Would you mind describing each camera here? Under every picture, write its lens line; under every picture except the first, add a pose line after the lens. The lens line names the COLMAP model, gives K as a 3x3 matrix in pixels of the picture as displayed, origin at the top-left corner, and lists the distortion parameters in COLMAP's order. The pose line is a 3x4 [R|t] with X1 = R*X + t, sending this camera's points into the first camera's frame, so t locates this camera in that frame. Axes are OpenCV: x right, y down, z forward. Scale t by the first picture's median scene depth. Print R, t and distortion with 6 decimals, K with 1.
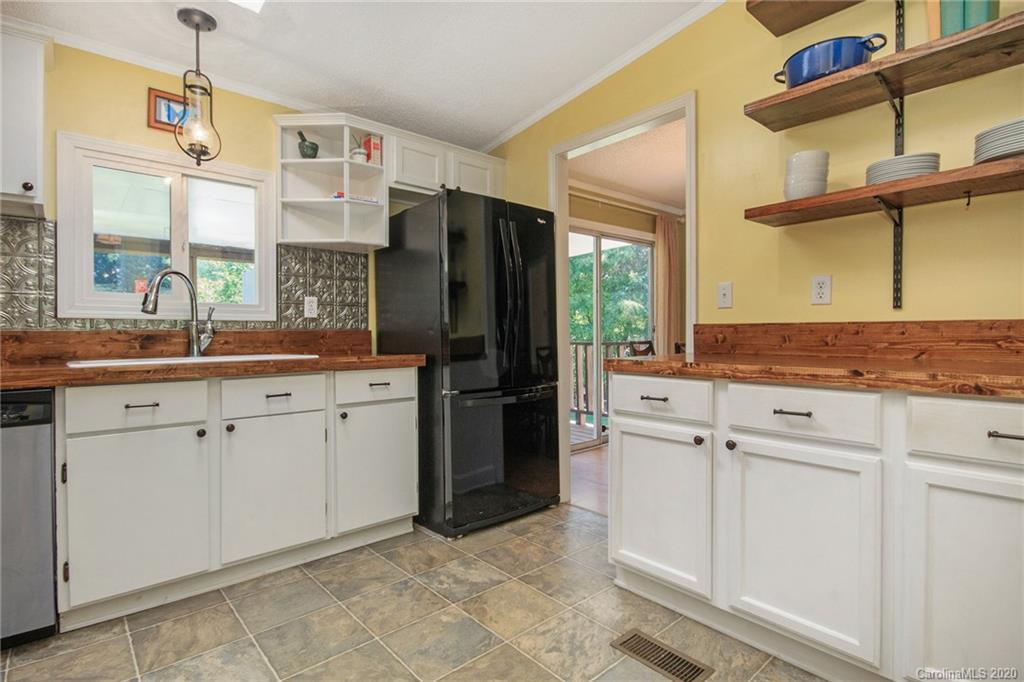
lens RADIAL K [[499.7, 0, 509.6], [0, 499.7, 334.5], [0, 0, 1]] dist [-0.003969, -0.006597]
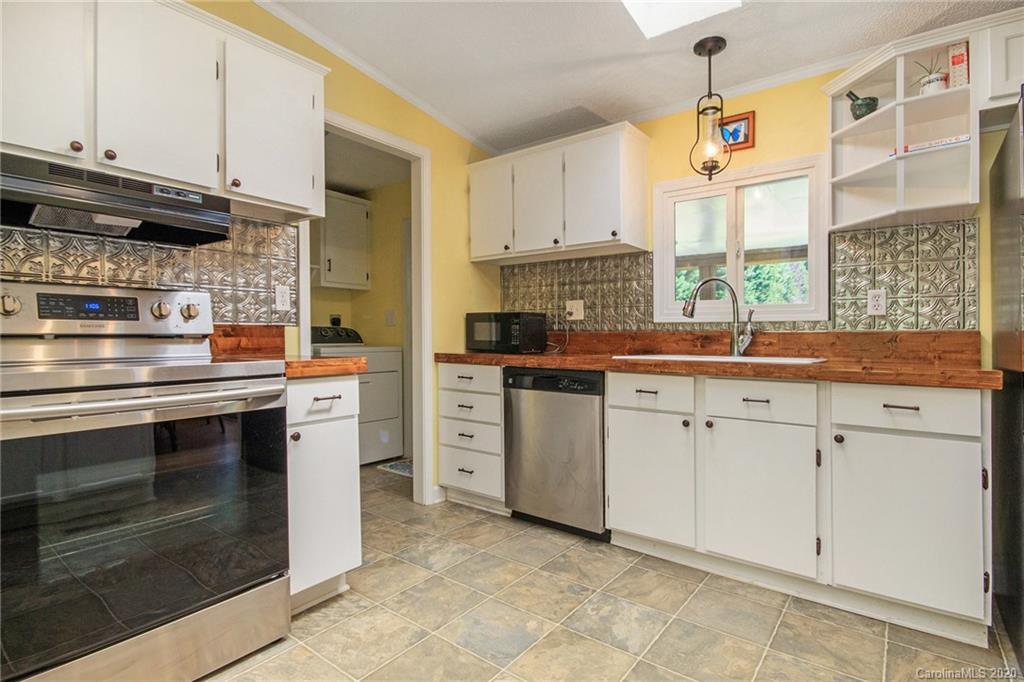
lens RADIAL K [[499.7, 0, 511.0], [0, 499.7, 342.4], [0, 0, 1]] dist [-0.003969, -0.006597]
pose [[0.187482, 0.019755, -0.982069, 0.344313], [-0.004557, 0.999804, 0.019241, -0.003729], [0.982257, 0.000868, 0.187535, 0.339284]]
